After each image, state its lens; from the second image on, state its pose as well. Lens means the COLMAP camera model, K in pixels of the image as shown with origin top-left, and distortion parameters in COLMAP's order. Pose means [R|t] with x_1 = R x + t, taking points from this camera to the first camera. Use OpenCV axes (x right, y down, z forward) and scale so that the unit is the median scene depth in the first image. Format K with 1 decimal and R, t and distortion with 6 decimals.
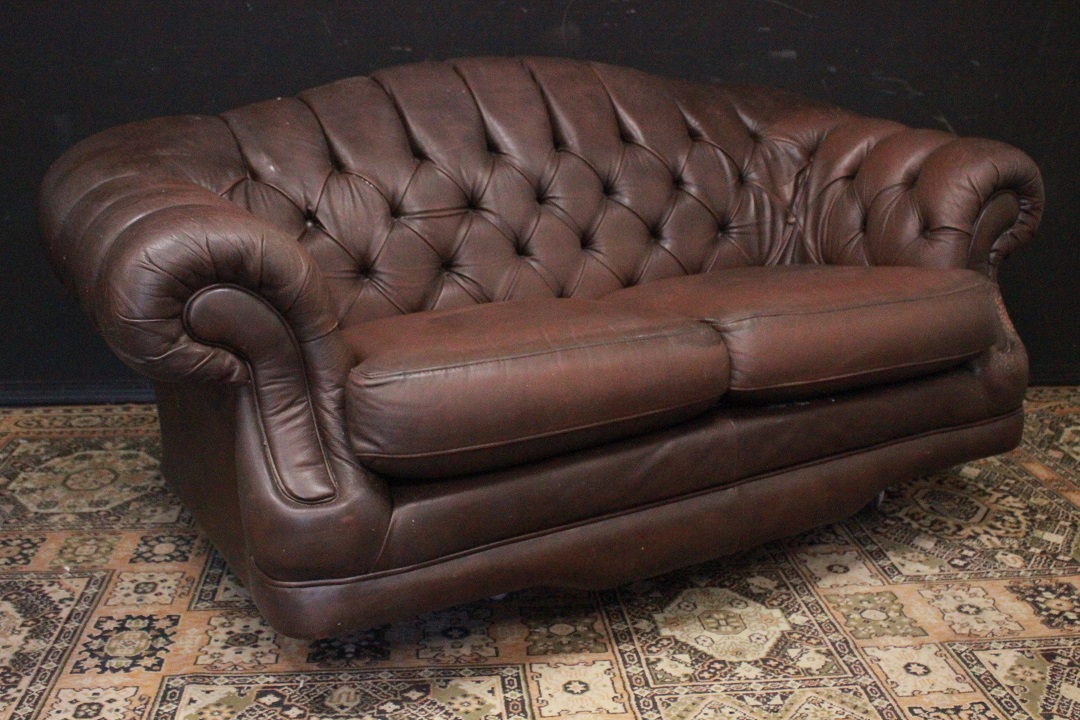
lens RADIAL K [[1160.8, 0, 540.0], [0, 1160.8, 360.0], [0, 0, 1]] dist [-0.127601, 0.037719]
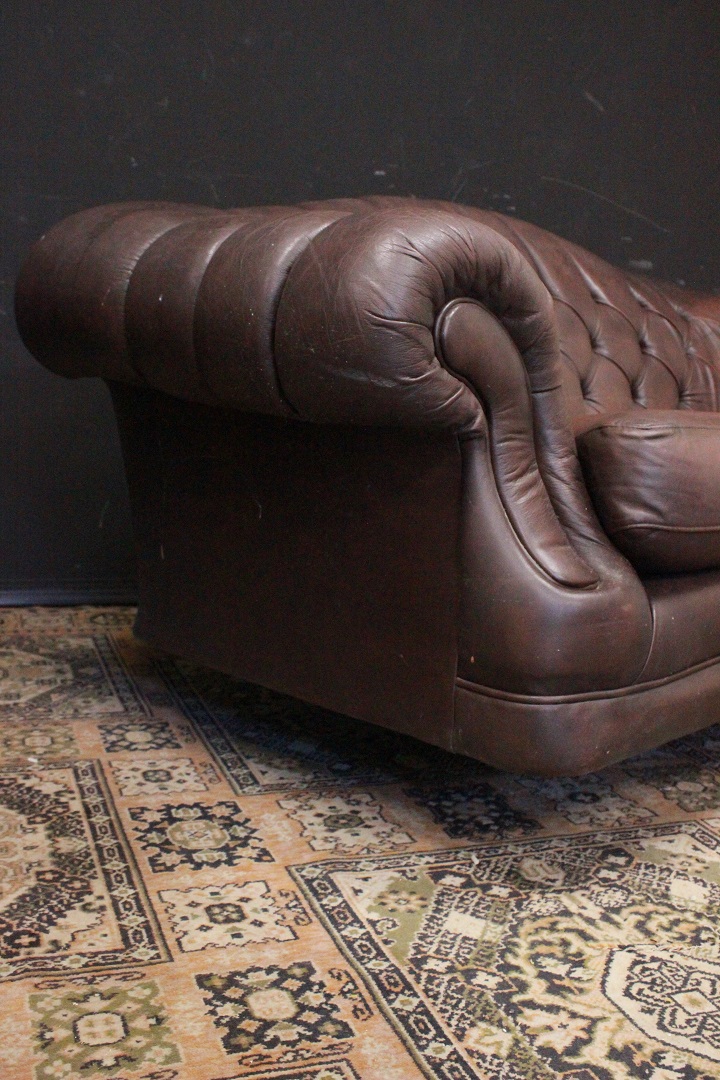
lens RADIAL K [[1061.9, 0, 360.0], [0, 1061.9, 540.0], [0, 0, 1]] dist [-0.122325, -0.001876]
pose [[0.973719, 0.004933, 0.227701, -0.393695], [0.021972, 0.993067, -0.115474, 0.133562], [-0.226693, 0.117442, 0.966860, 0.280989]]
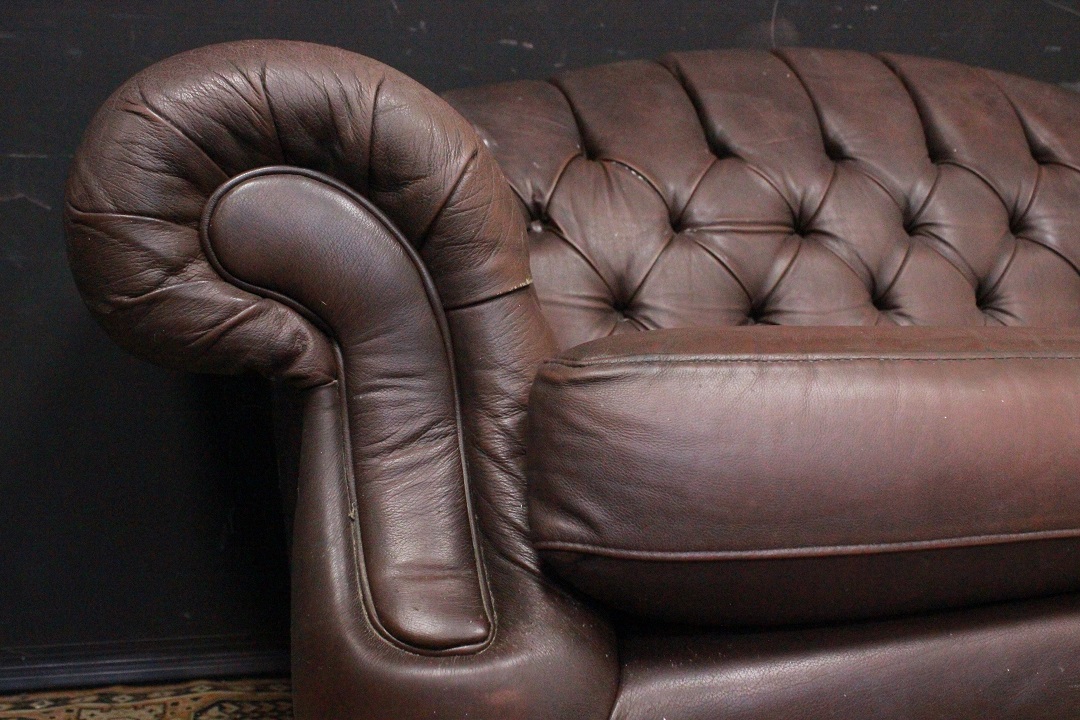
lens RADIAL K [[1084.8, 0, 540.0], [0, 1084.8, 360.0], [0, 0, 1]] dist [-0.099846, 0.017771]
pose [[0.962406, 0.011685, -0.271363, -0.040001], [-0.071117, 0.975061, -0.210234, 0.078410], [0.262139, 0.221629, 0.939236, 0.481092]]
